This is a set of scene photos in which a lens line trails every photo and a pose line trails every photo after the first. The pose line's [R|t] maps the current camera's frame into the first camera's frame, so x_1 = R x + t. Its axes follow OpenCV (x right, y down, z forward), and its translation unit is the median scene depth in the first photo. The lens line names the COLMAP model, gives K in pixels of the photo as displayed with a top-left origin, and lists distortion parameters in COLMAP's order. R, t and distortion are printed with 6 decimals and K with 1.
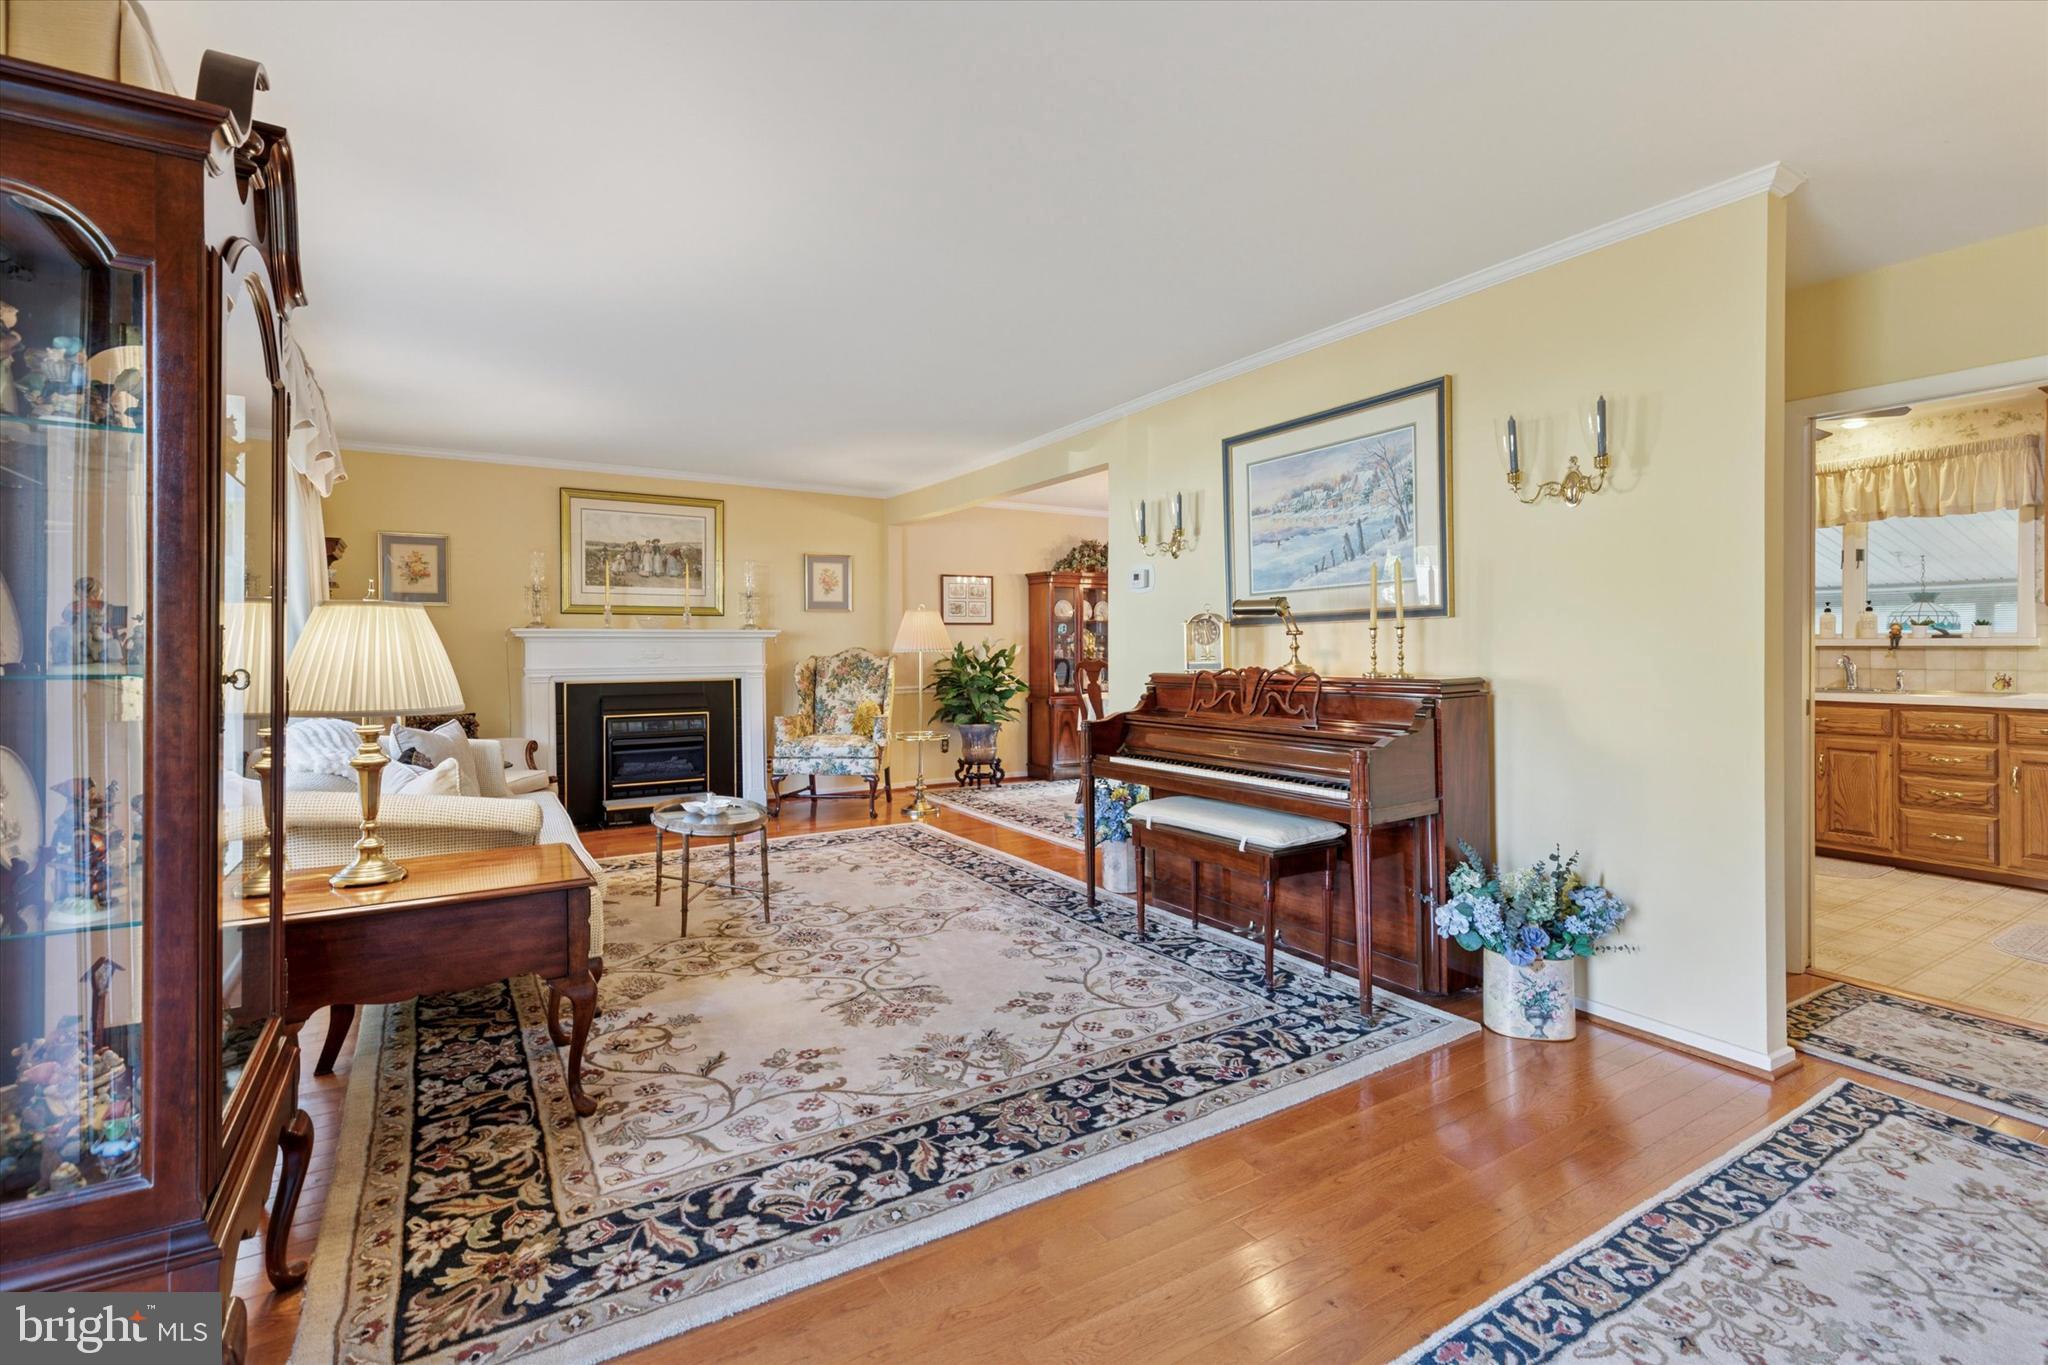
lens RADIAL K [[927.7, 0, 1027.3], [0, 927.7, 652.2], [0, 0, 1]] dist [0.003107, -0.000758]
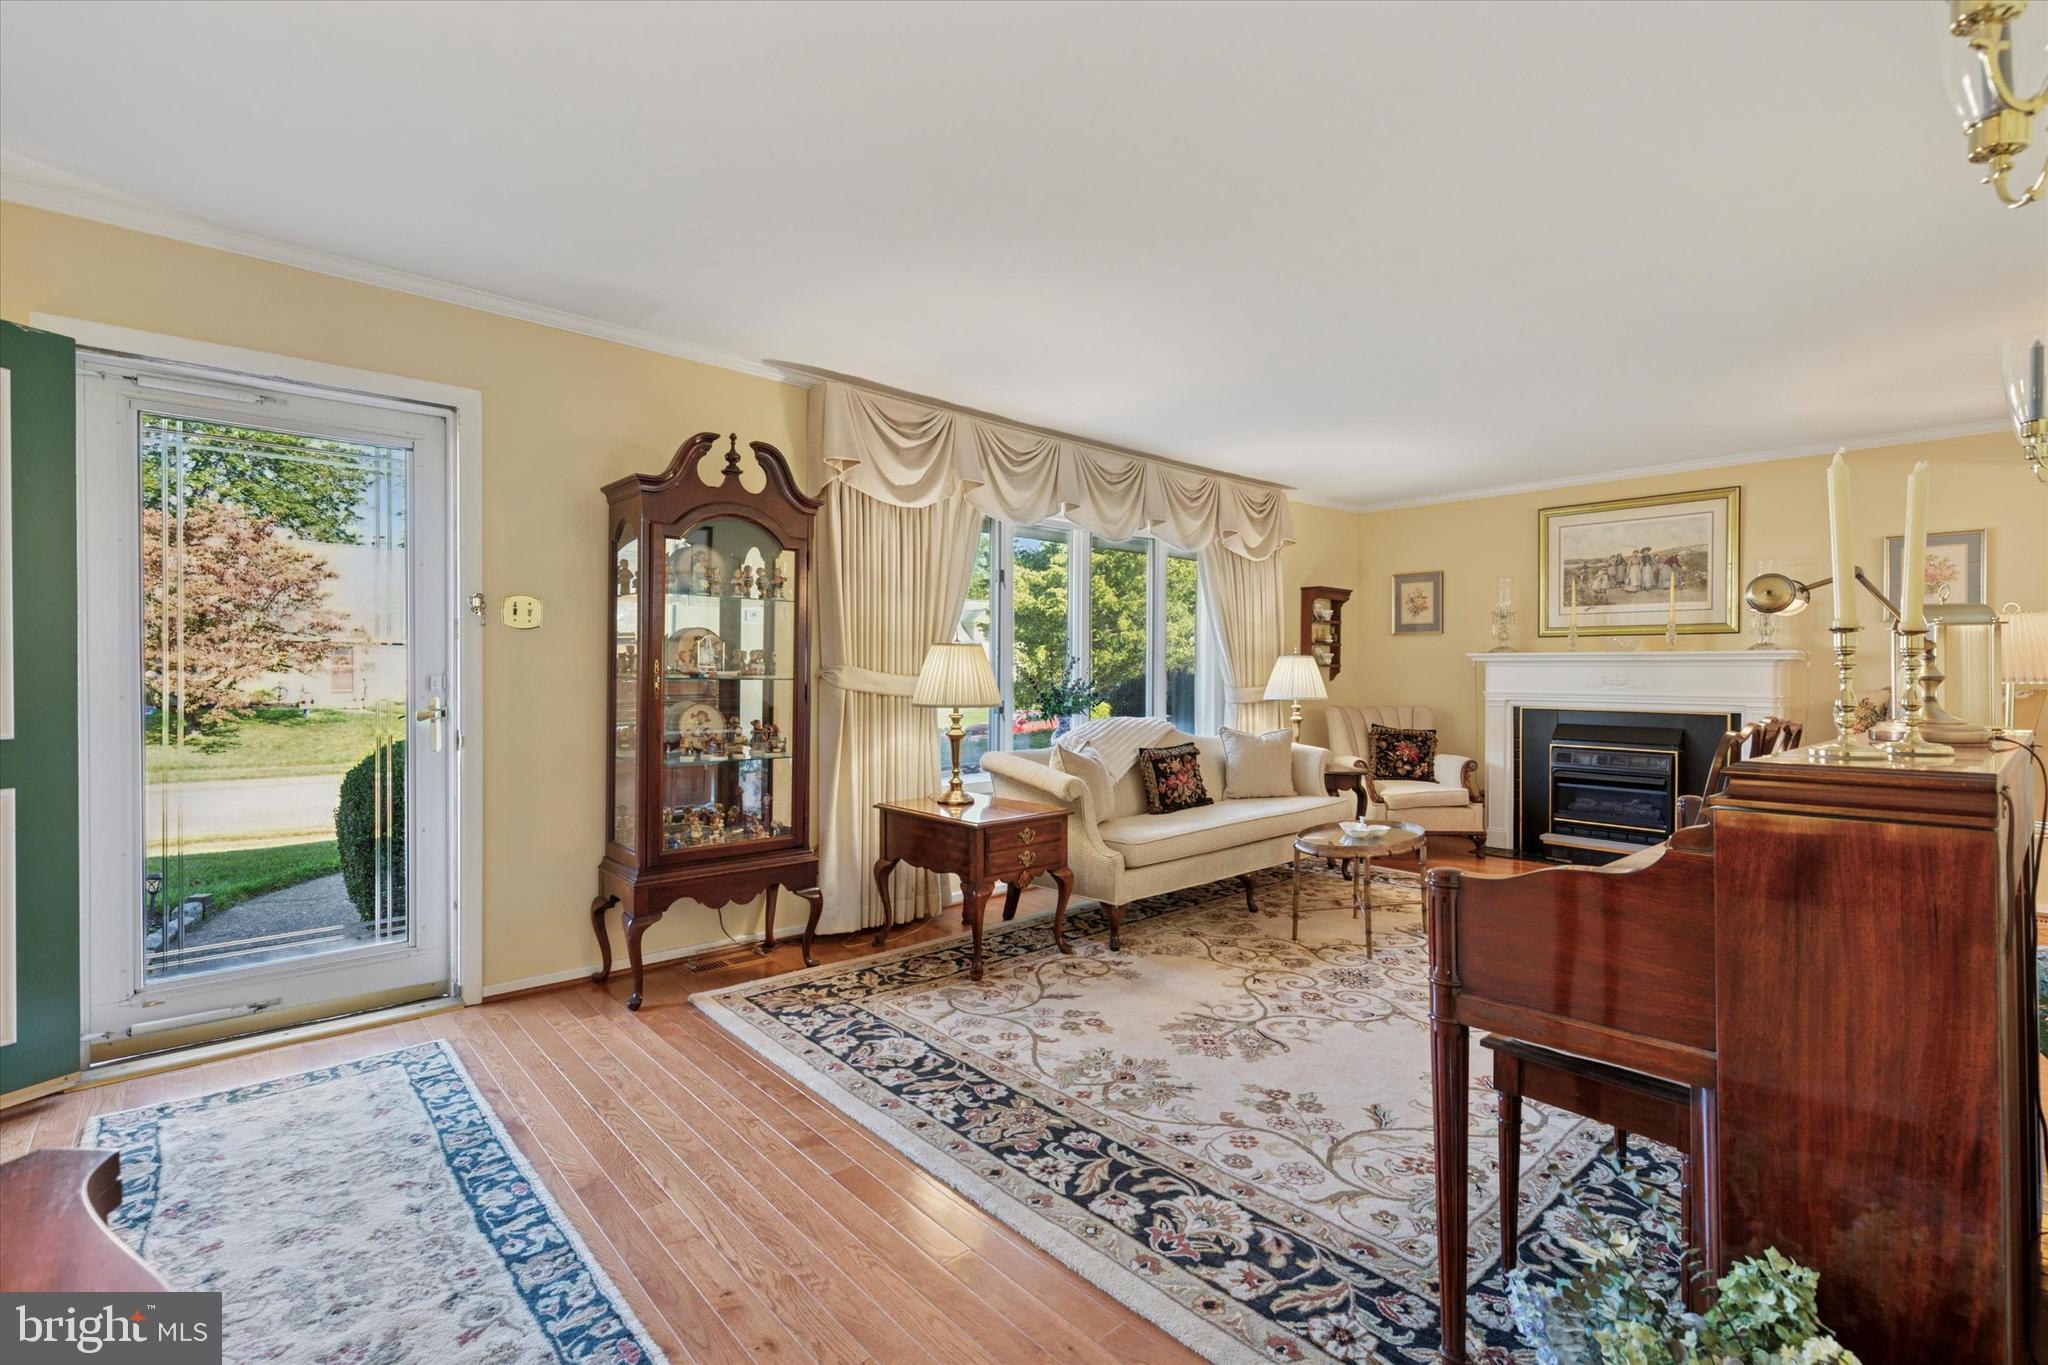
lens RADIAL K [[913.9, 0, 1024.0], [0, 913.9, 682.5], [0, 0, 1]] dist [0.002703, -0.000027]
pose [[0.183245, 0.019328, -0.982877, 0.812550], [-0.012088, 0.999775, 0.017407, -0.009115], [0.982993, 0.008691, 0.183437, 0.660620]]
